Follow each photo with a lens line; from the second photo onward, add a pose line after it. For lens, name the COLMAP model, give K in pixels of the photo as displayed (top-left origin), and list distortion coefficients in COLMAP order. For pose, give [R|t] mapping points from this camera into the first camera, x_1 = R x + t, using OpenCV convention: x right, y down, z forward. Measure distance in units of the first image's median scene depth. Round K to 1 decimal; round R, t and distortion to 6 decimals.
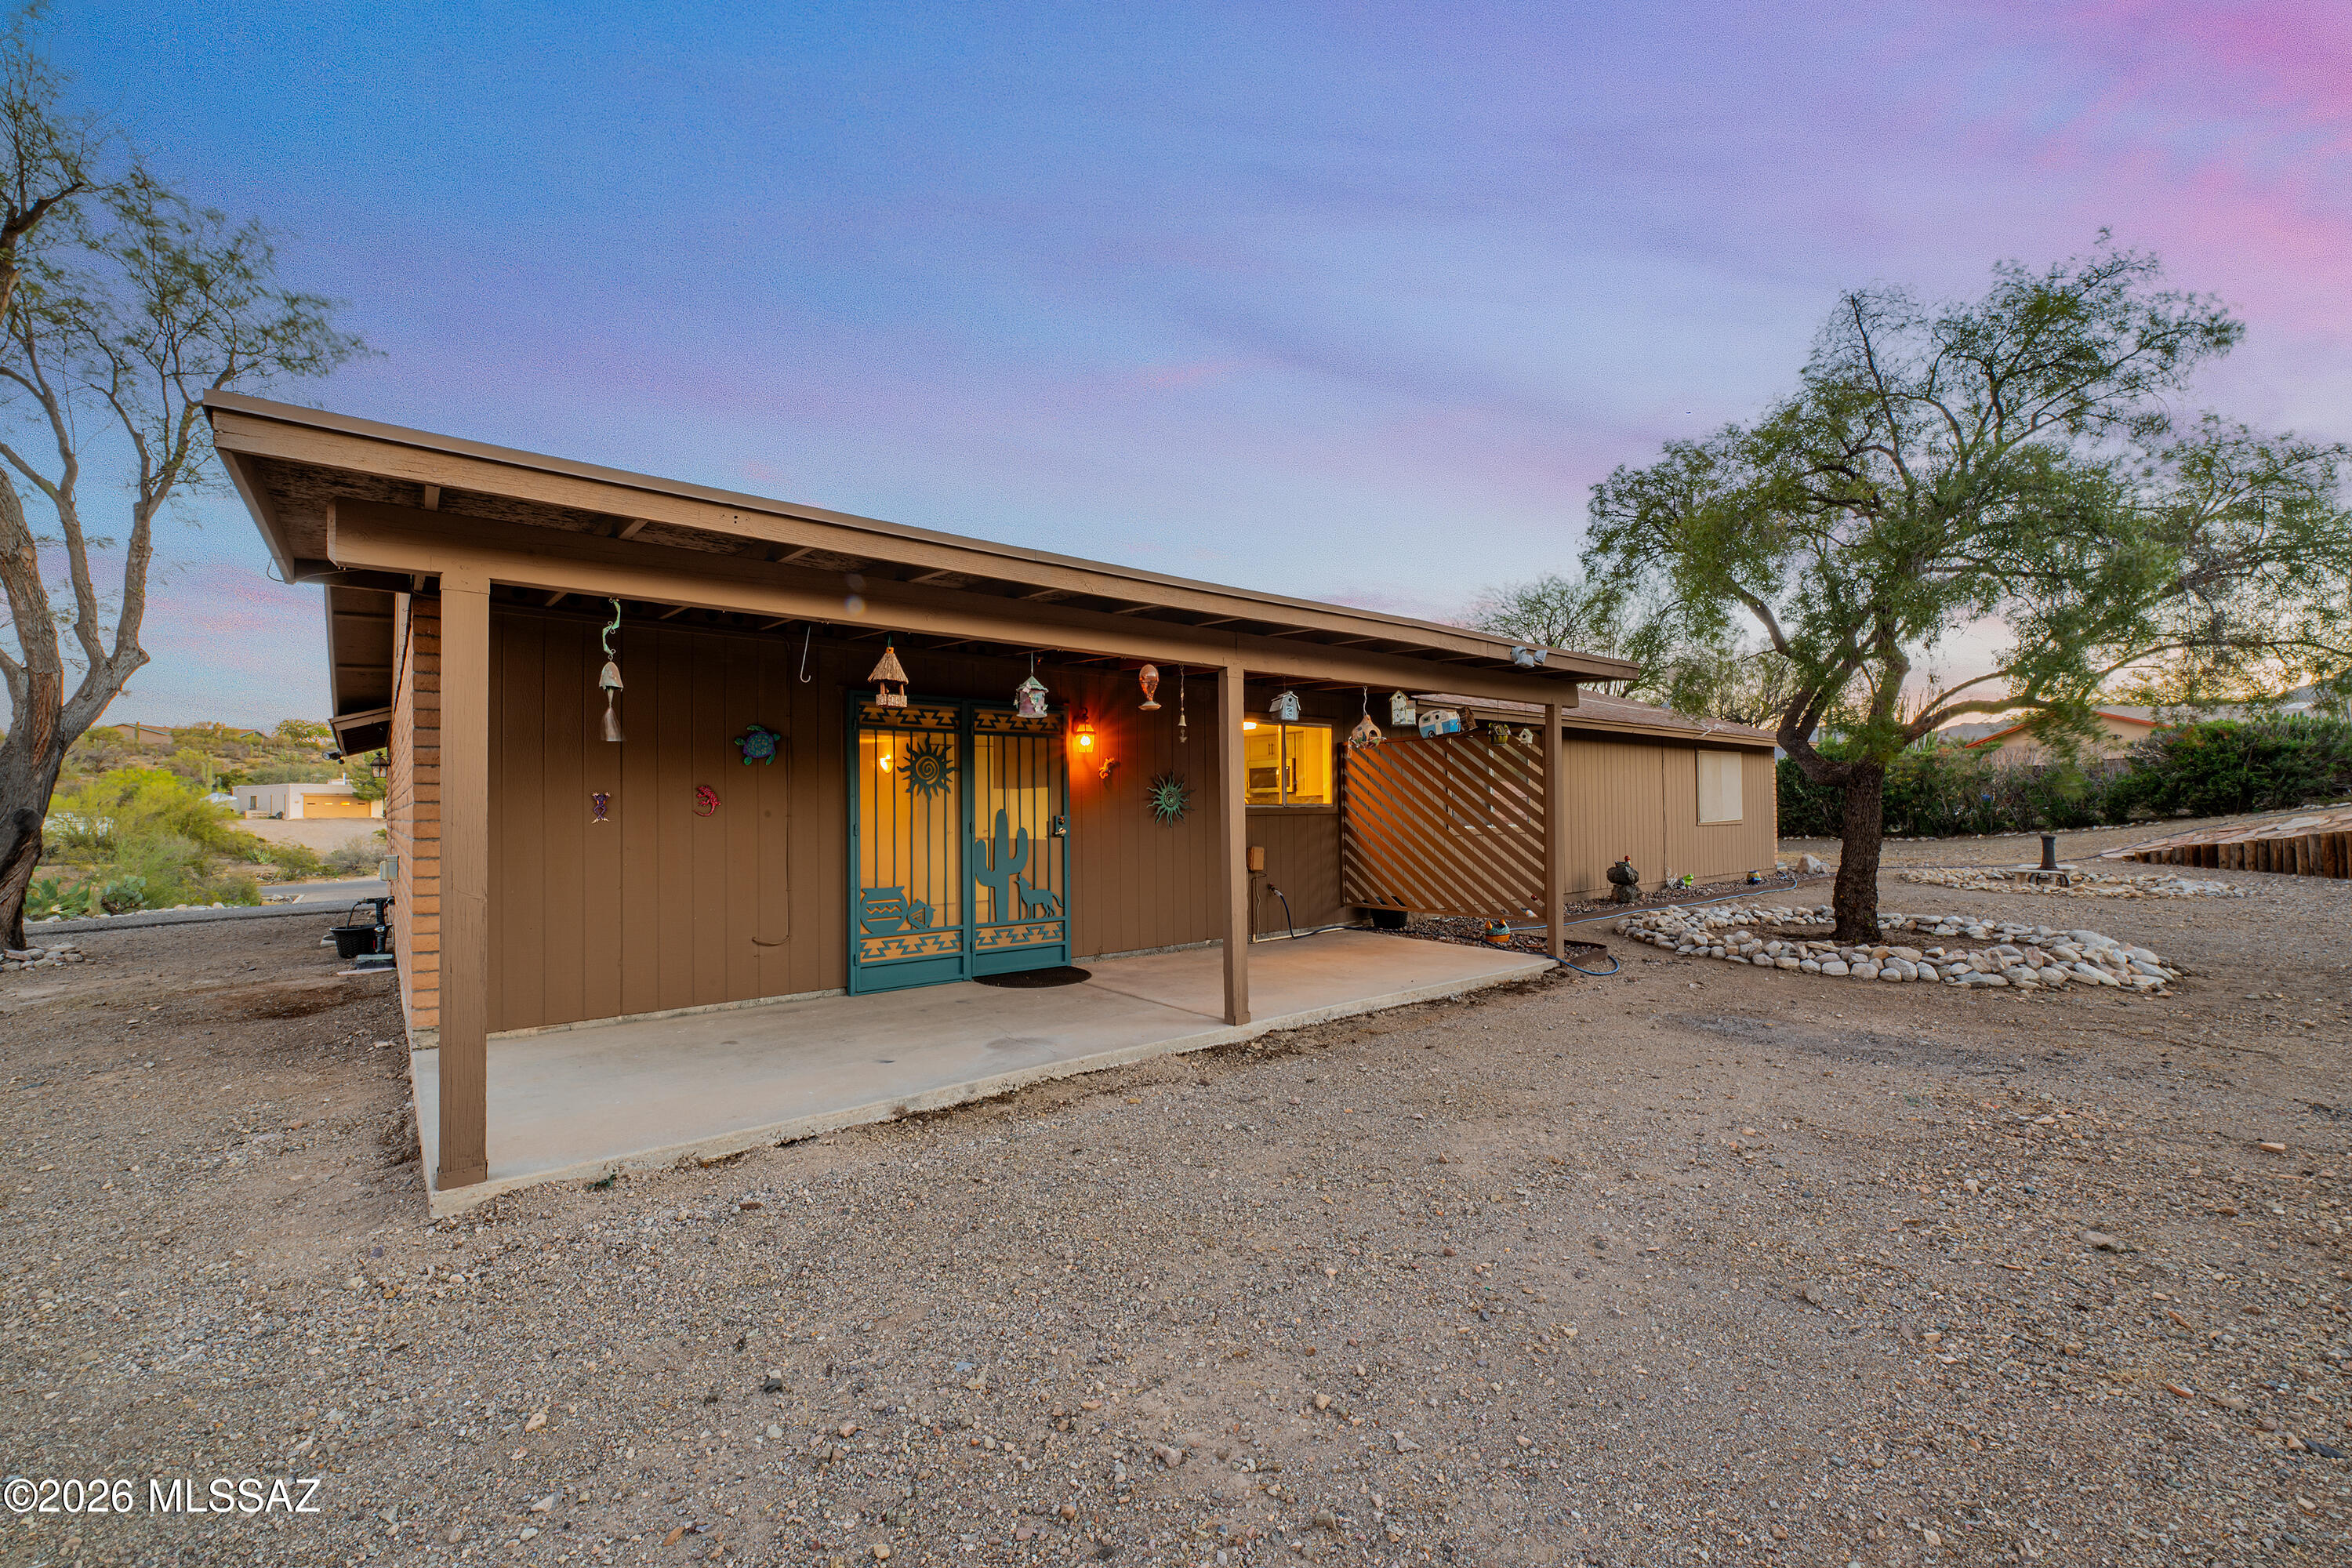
lens RADIAL K [[942.7, 0, 1181.1], [0, 942.7, 811.3], [0, 0, 1]] dist [0.000568, -0.000307]
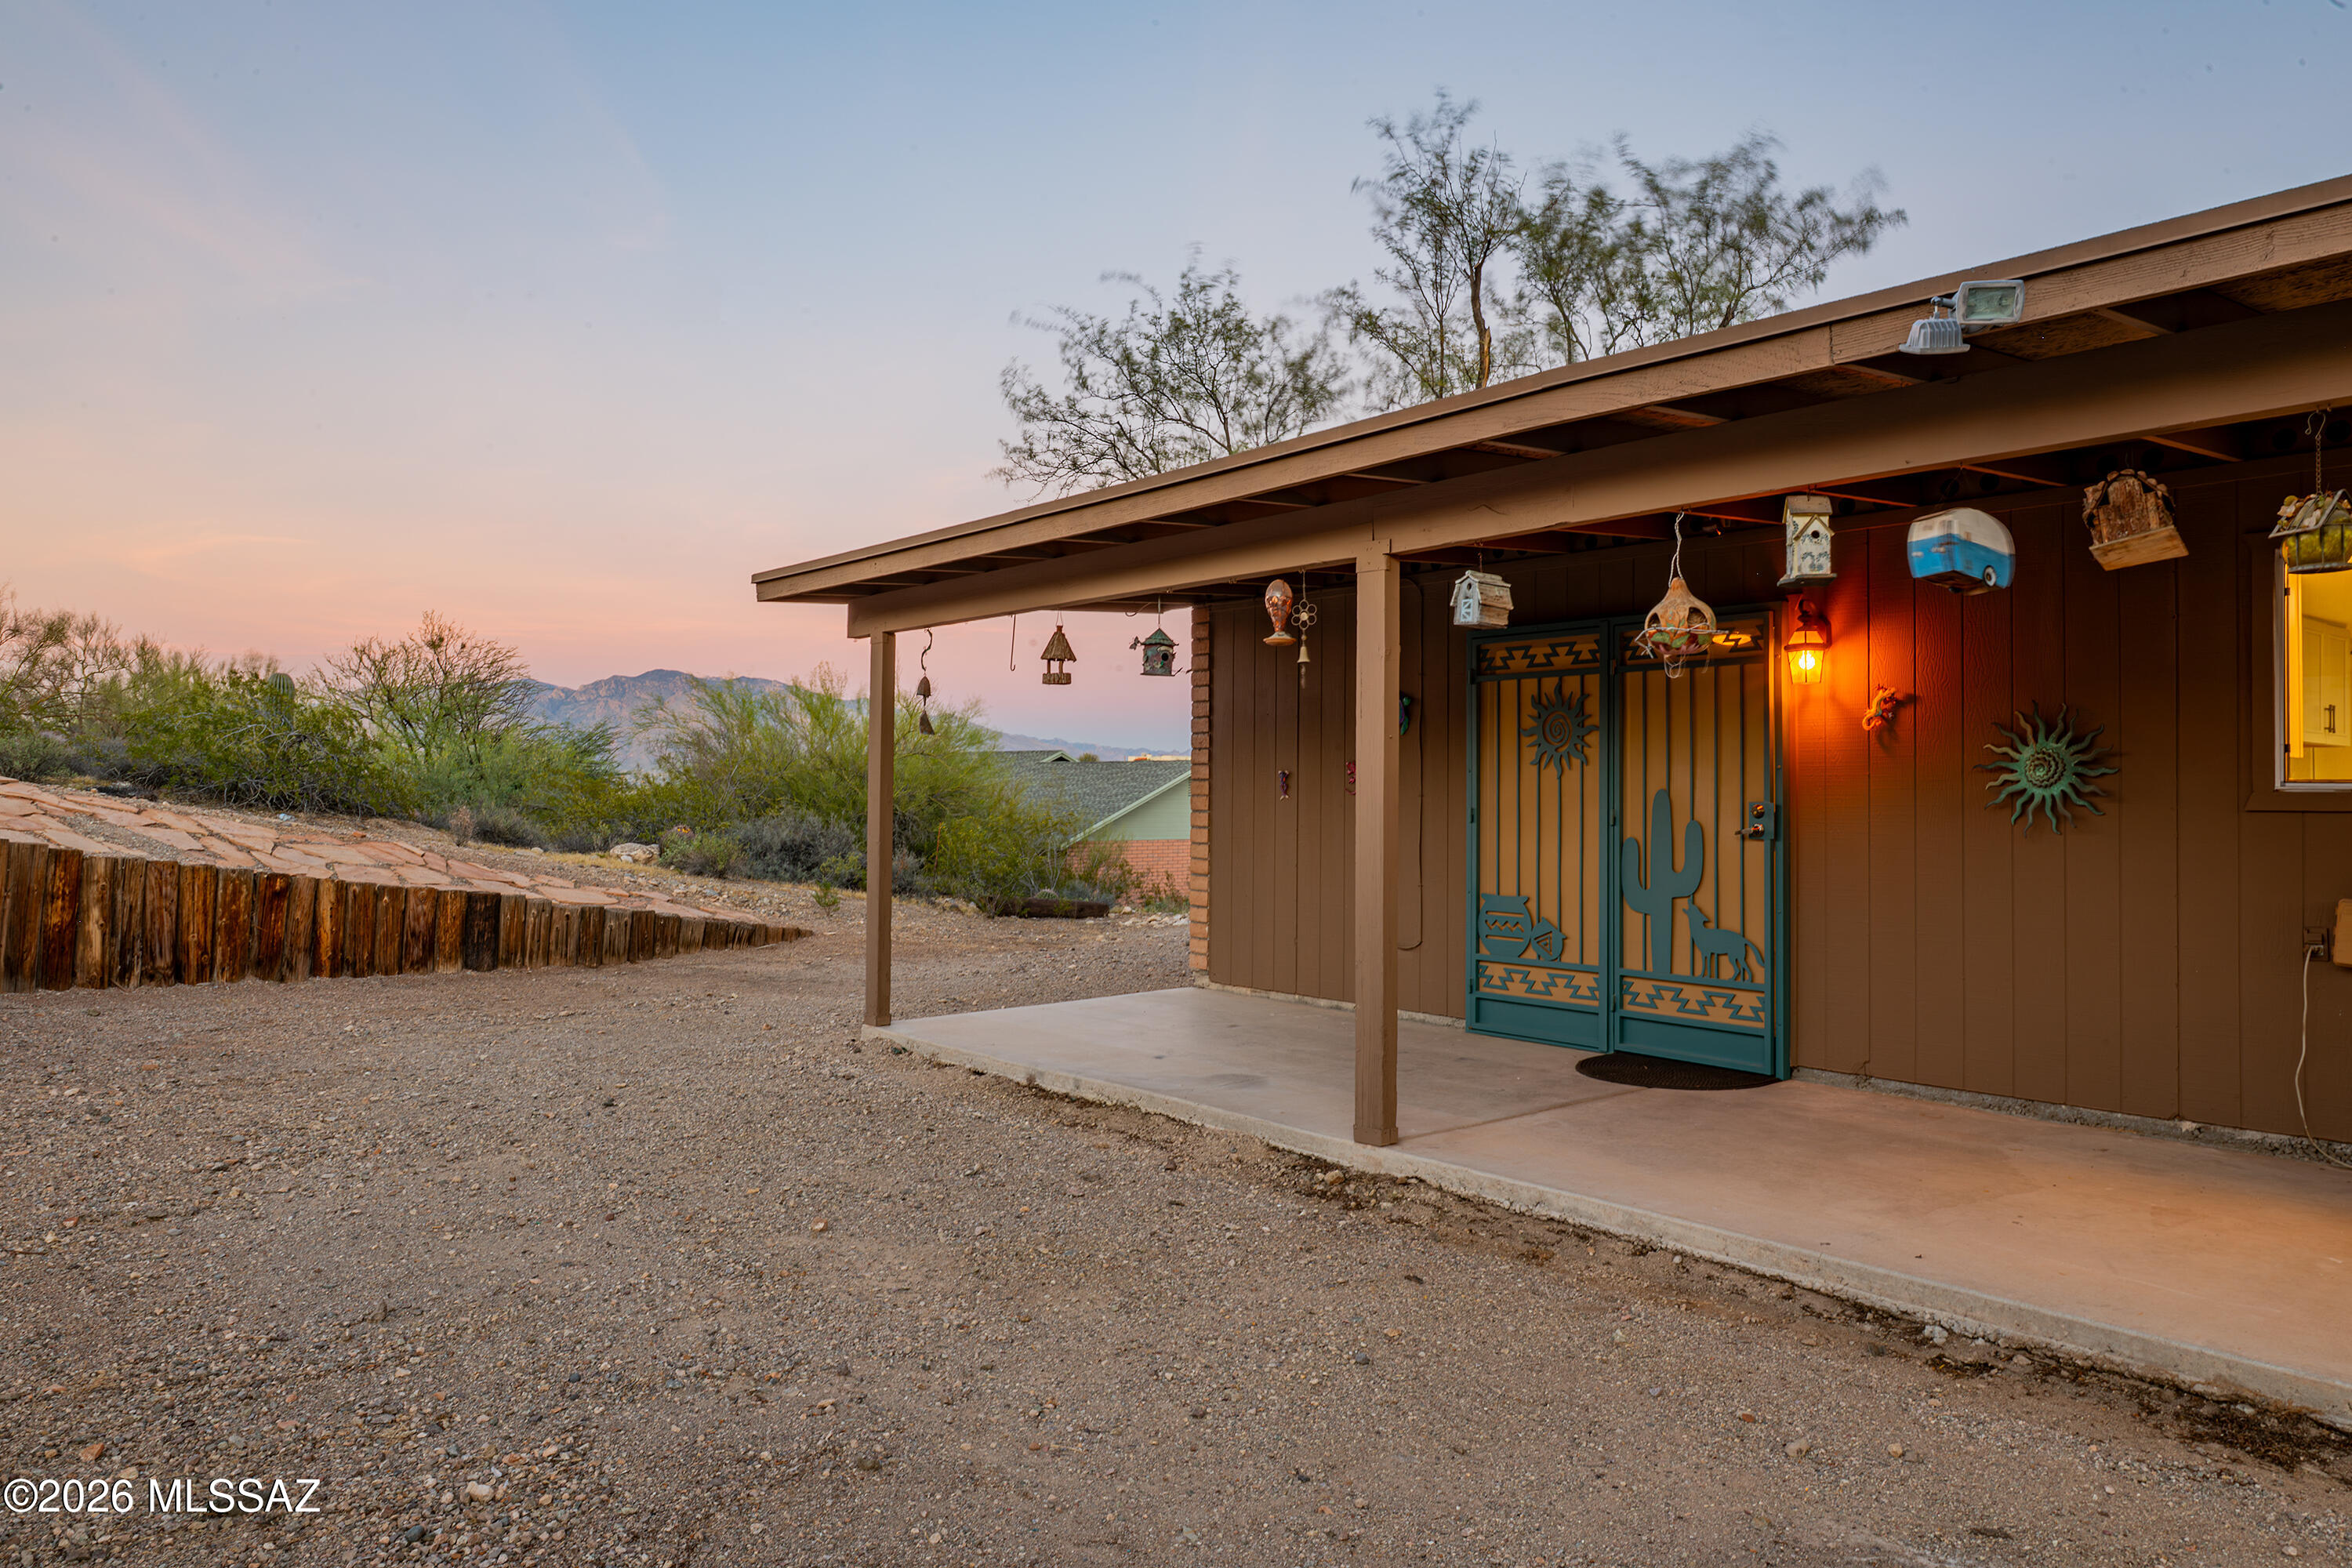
lens RADIAL K [[1640.4, 0, 1176.0], [0, 1640.4, 784.0], [0, 0, 1]] dist [-0.008529, -0.001071]
pose [[-0.021049, -0.000281, -0.999778, 0.921430], [-0.008626, 0.999963, -0.000100, -0.002925], [0.999741, 0.008622, -0.021050, 0.740839]]
